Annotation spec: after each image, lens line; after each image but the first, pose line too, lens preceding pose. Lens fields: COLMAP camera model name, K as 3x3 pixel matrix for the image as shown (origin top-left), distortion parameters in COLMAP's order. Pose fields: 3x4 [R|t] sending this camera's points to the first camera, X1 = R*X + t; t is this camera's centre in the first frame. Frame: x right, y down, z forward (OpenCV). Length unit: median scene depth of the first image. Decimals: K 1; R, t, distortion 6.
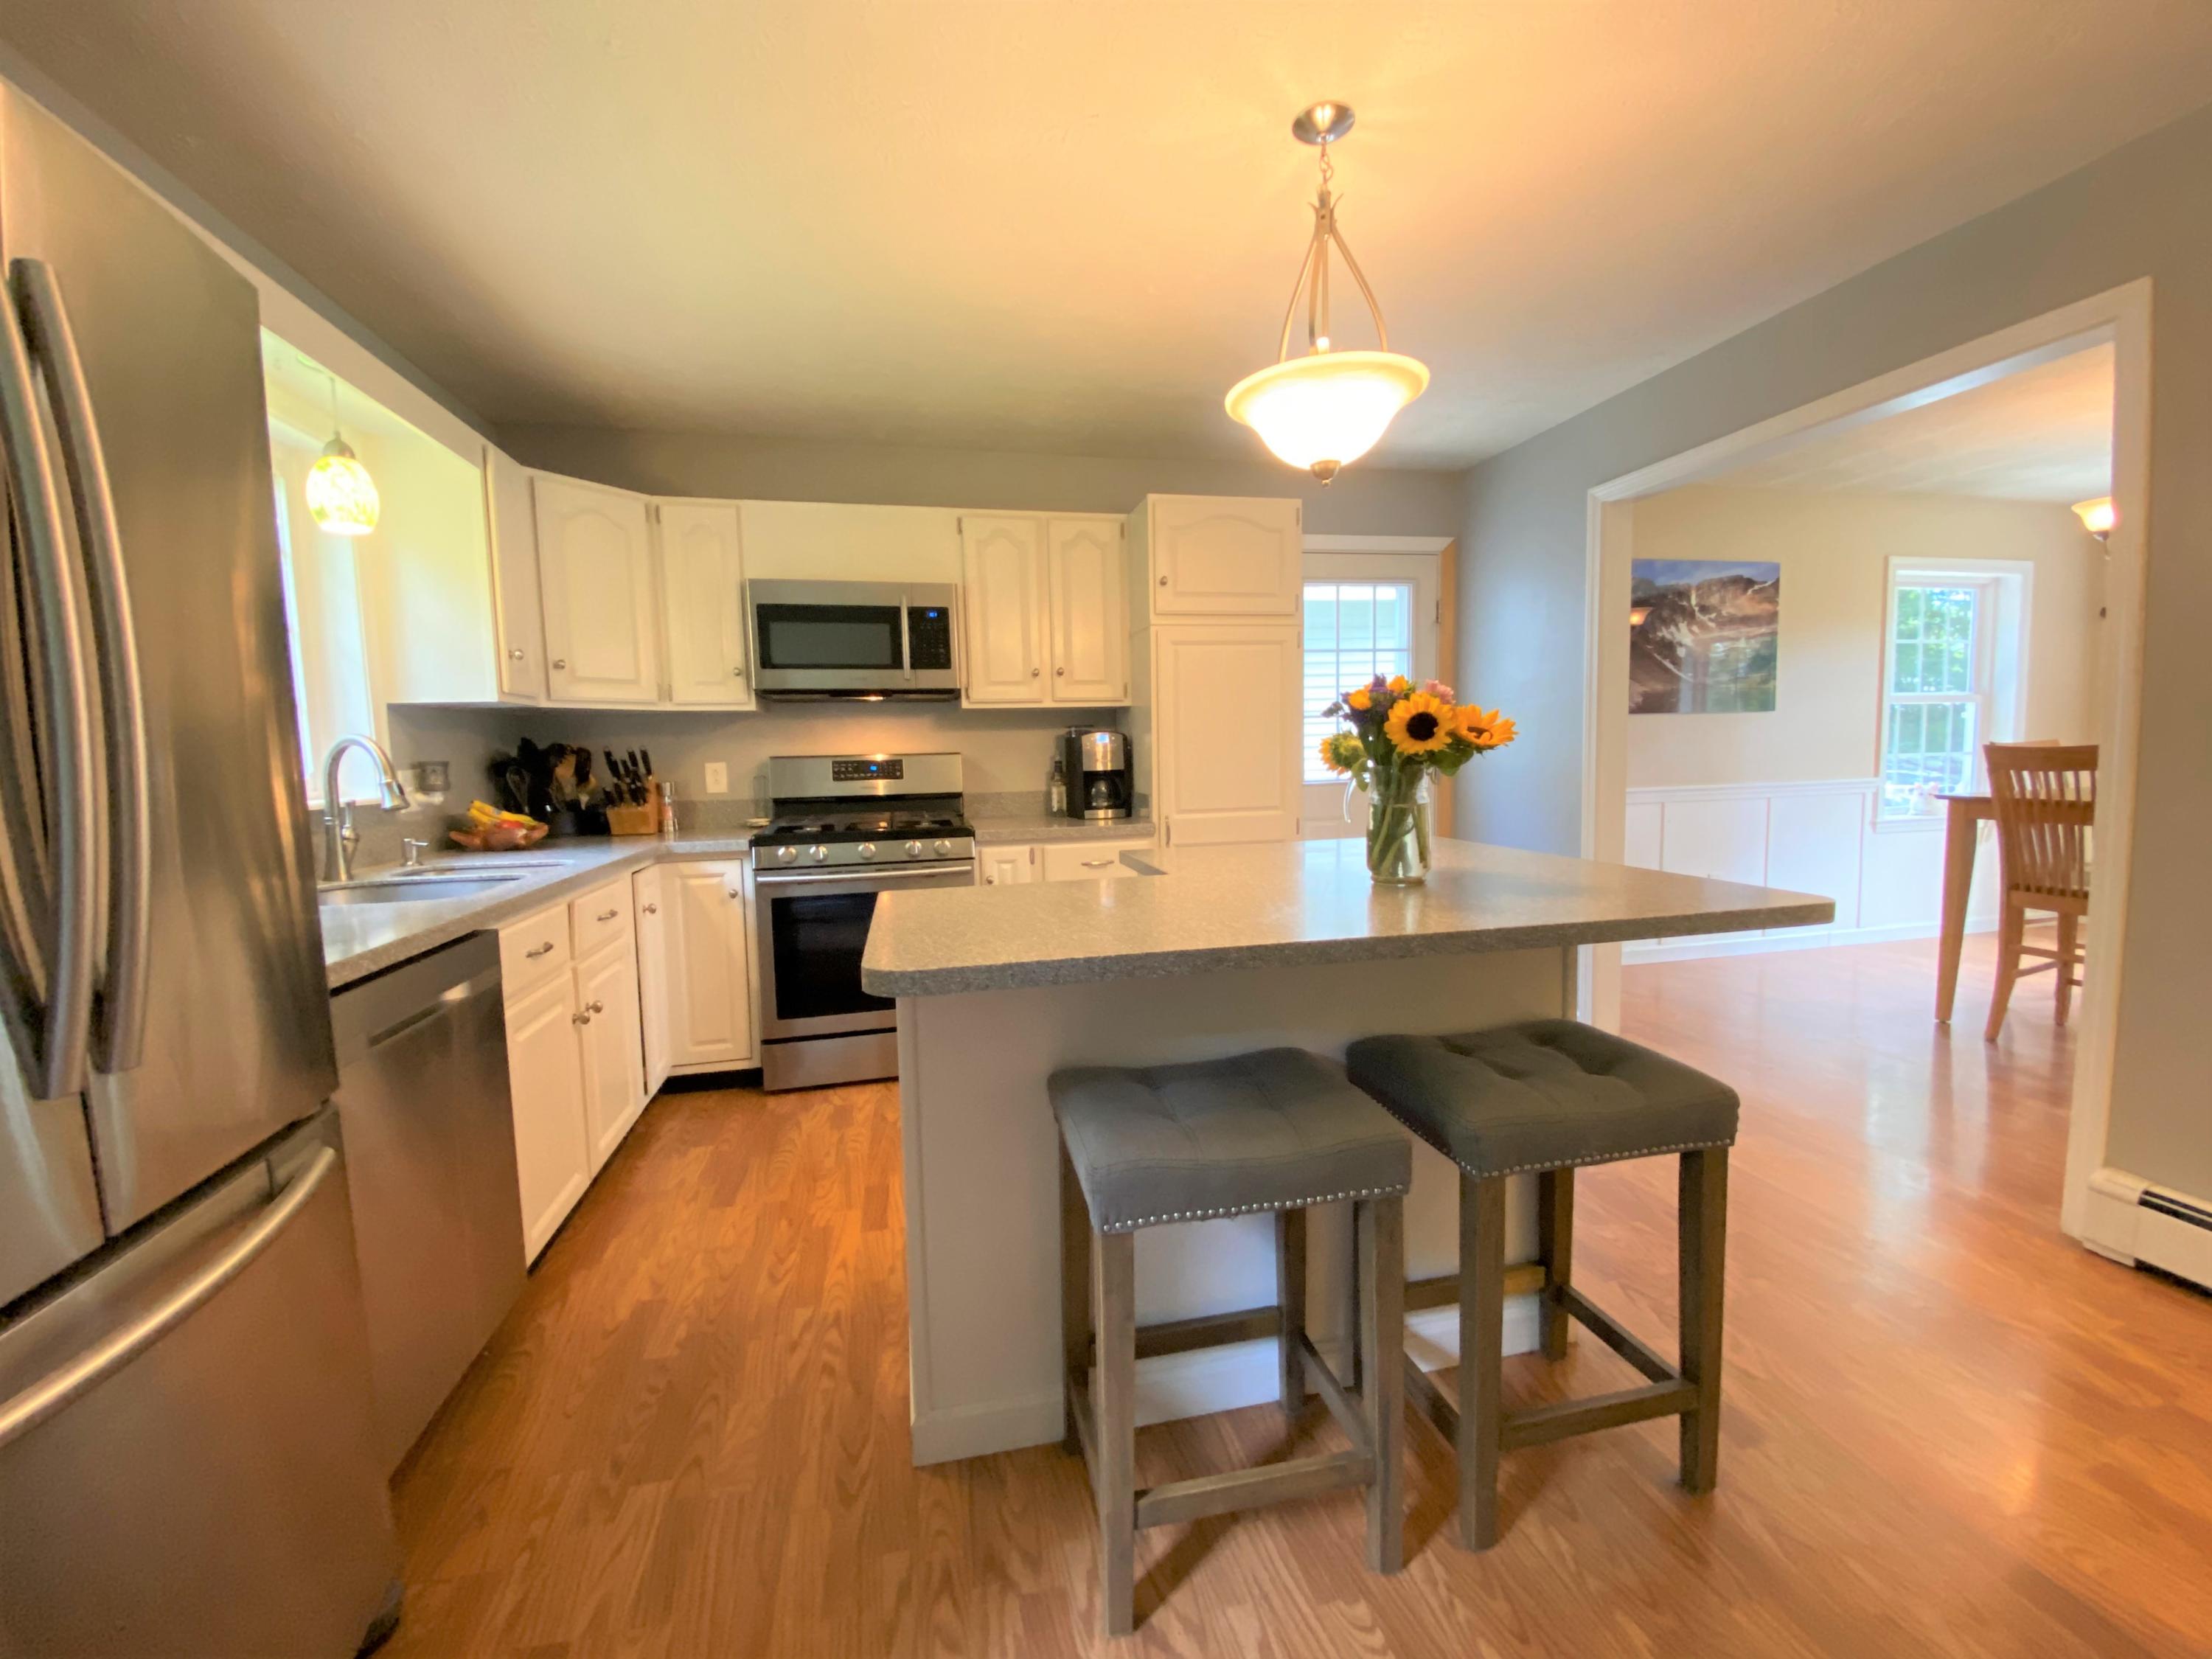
lens RADIAL K [[904.7, 0, 1119.4], [0, 904.7, 829.1], [0, 0, 1]] dist [-0.002449, -0.000286]
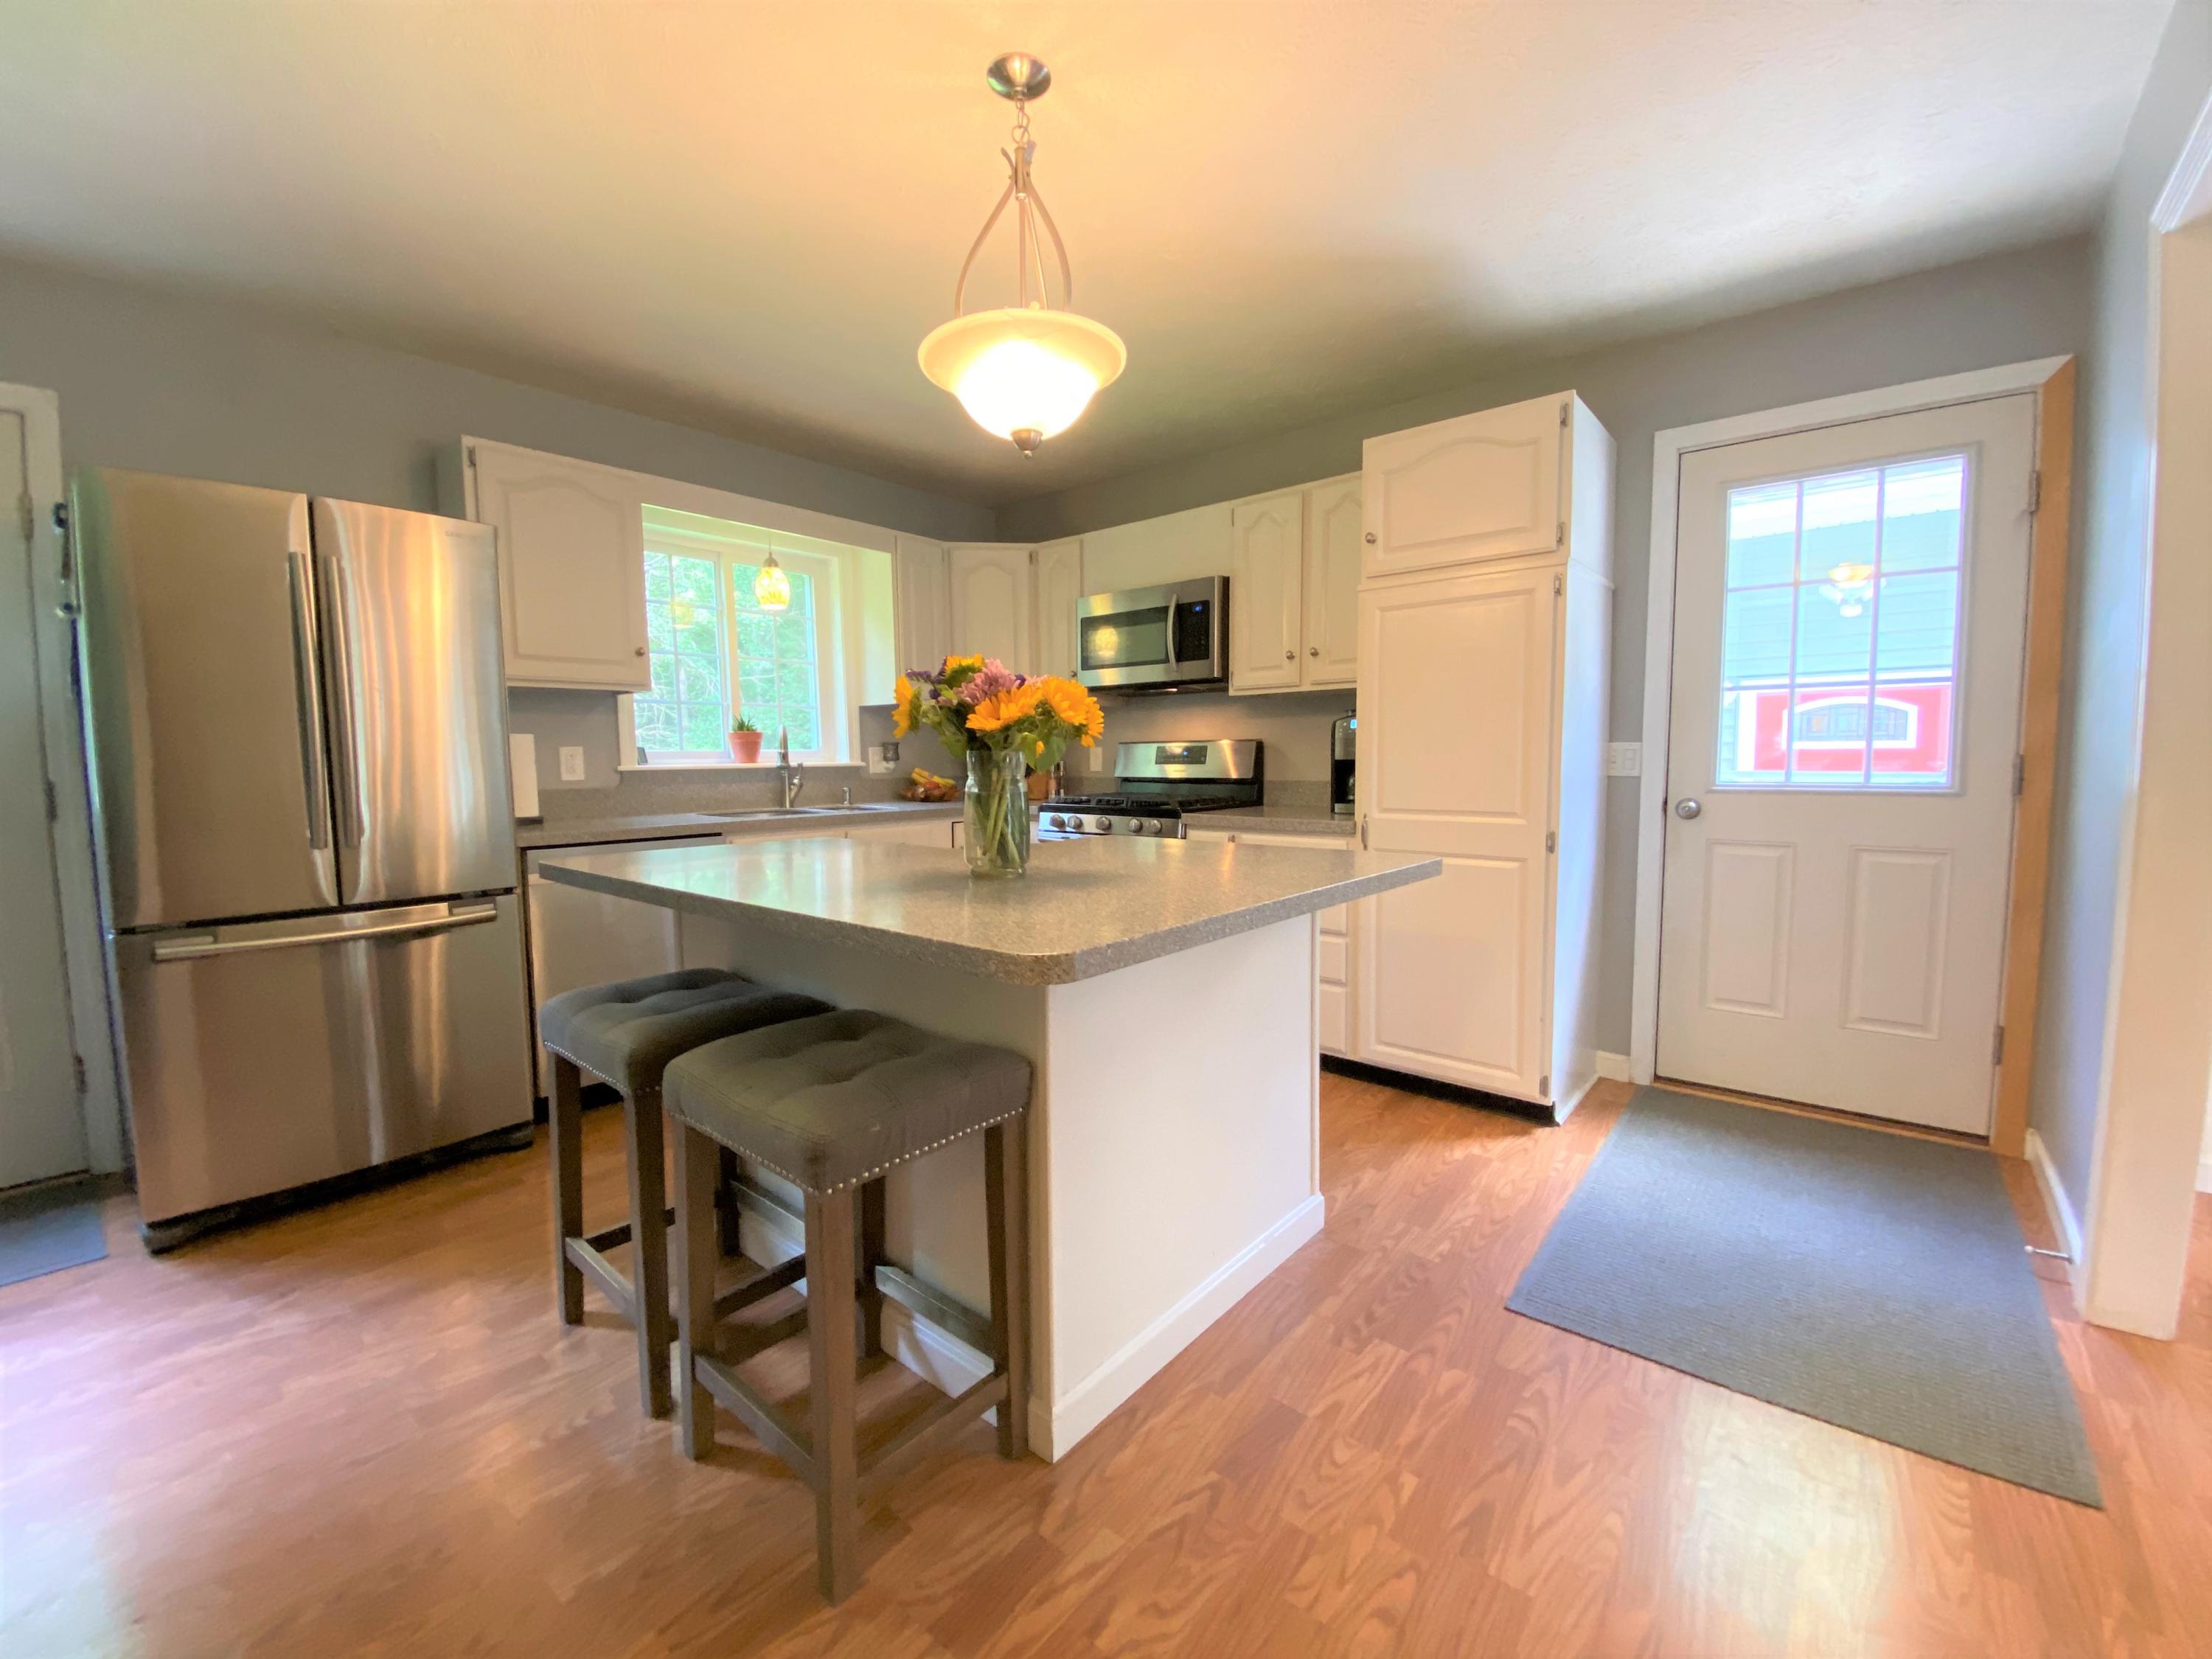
lens RADIAL K [[904.7, 0, 1111.3], [0, 904.7, 825.3], [0, 0, 1]] dist [-0.002449, -0.000286]
pose [[0.595364, 0.078481, -0.799614, 0.600775], [-0.076374, 0.996239, 0.040915, -0.020649], [0.799818, 0.036711, 0.599119, 0.299847]]
